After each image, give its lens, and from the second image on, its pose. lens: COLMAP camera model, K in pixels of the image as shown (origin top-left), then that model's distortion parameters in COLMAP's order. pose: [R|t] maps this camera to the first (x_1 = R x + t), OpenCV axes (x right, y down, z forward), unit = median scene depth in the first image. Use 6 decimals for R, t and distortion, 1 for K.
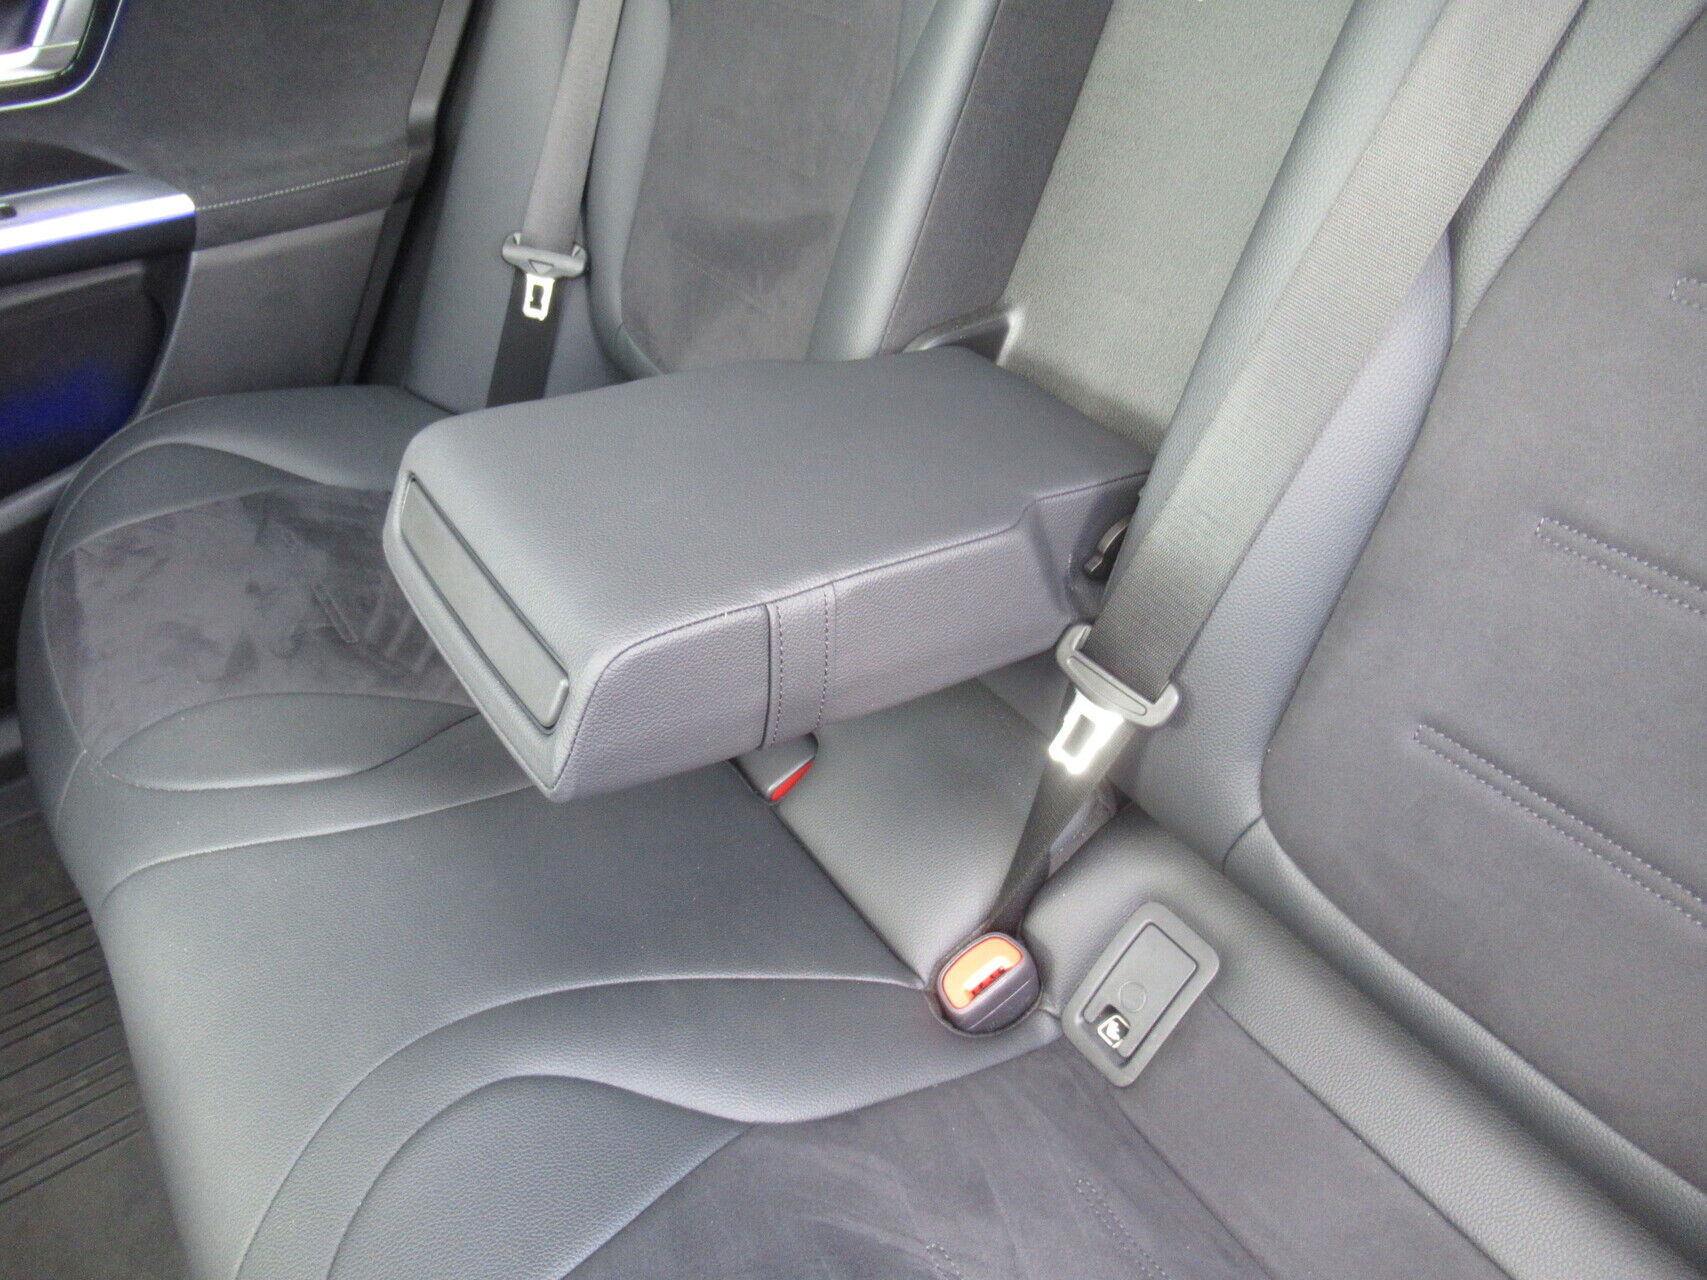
lens RADIAL K [[1293.8, 0, 853.5], [0, 1293.8, 640.0], [0, 0, 1]] dist [0.005384, -0.008554]
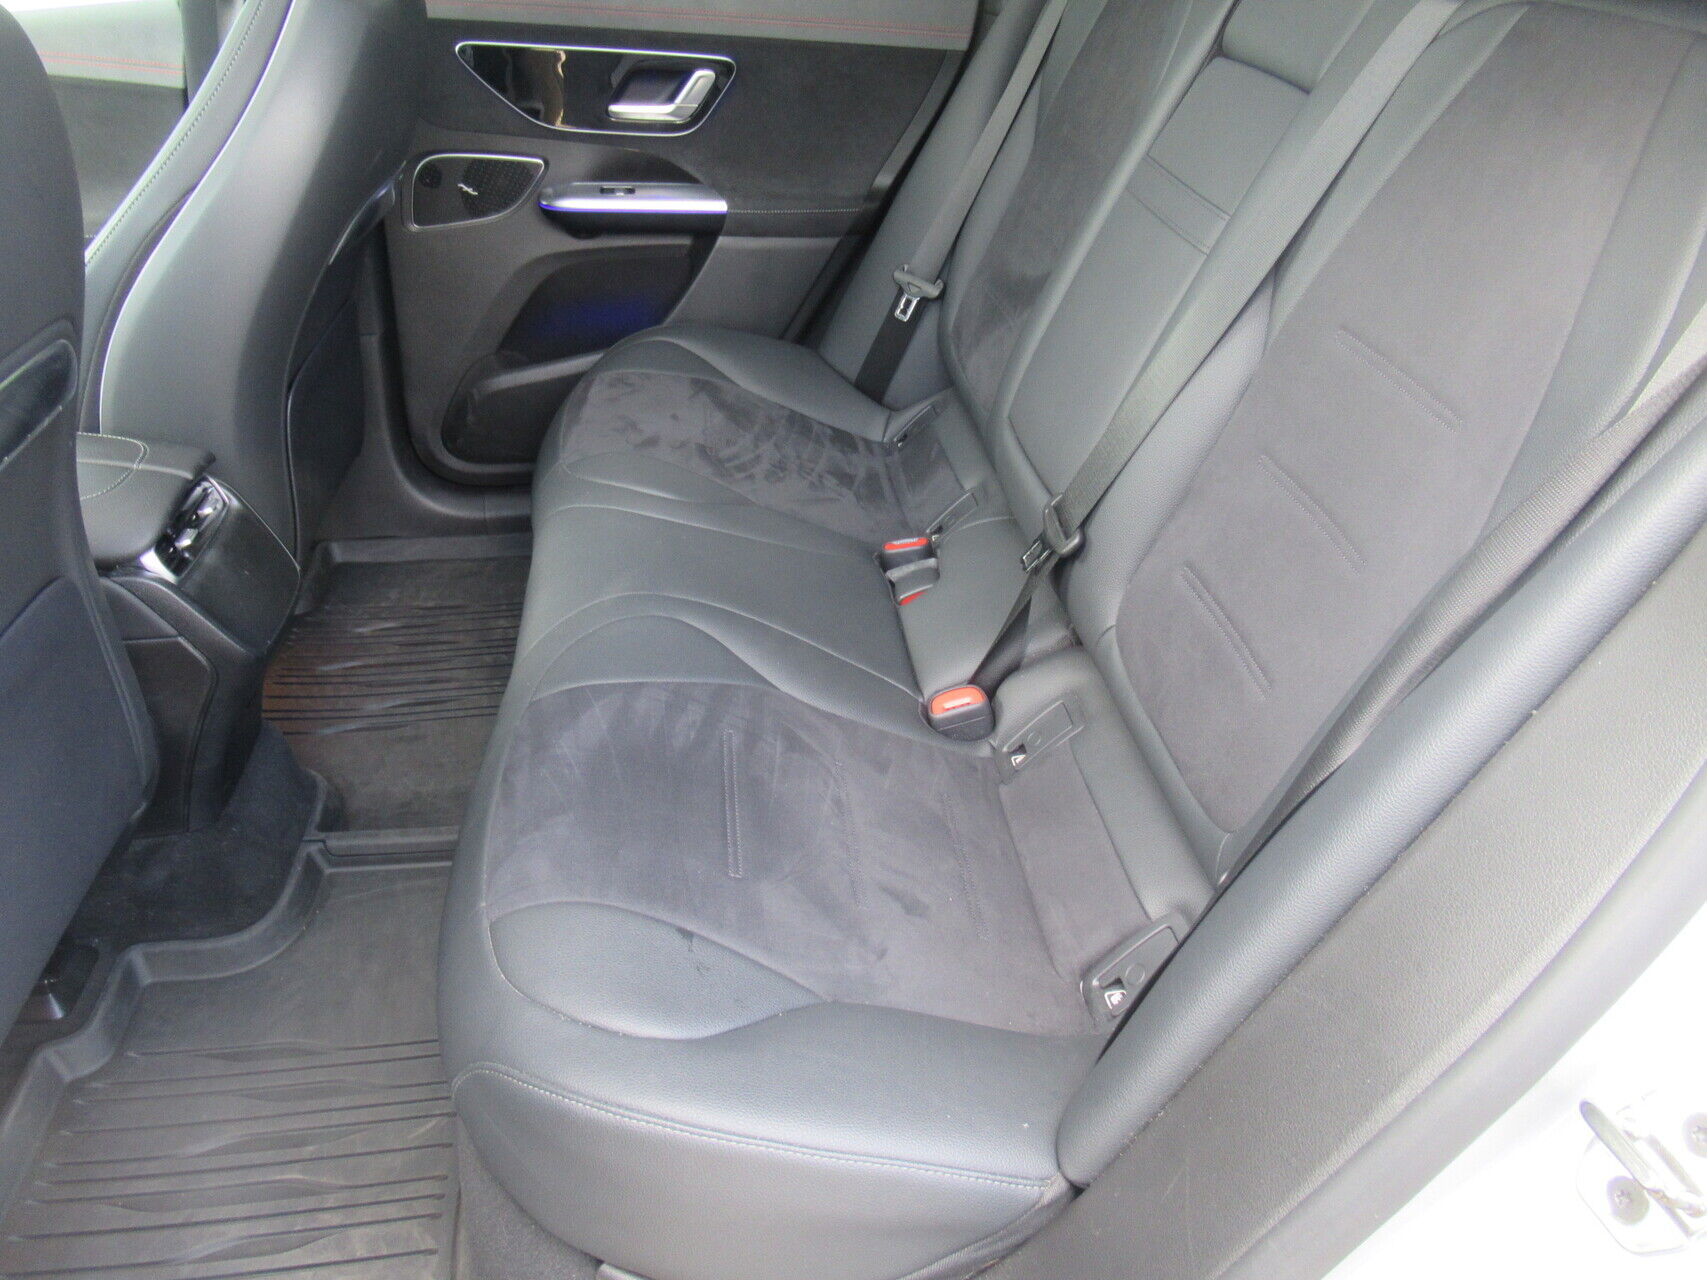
lens RADIAL K [[1293.8, 0, 853.5], [0, 1293.8, 640.0], [0, 0, 1]] dist [0.005384, -0.008554]
pose [[0.890701, 0.286928, -0.352596, 0.371657], [-0.322406, 0.945531, -0.045002, 0.206481], [0.320478, 0.153763, 0.934693, -0.406000]]
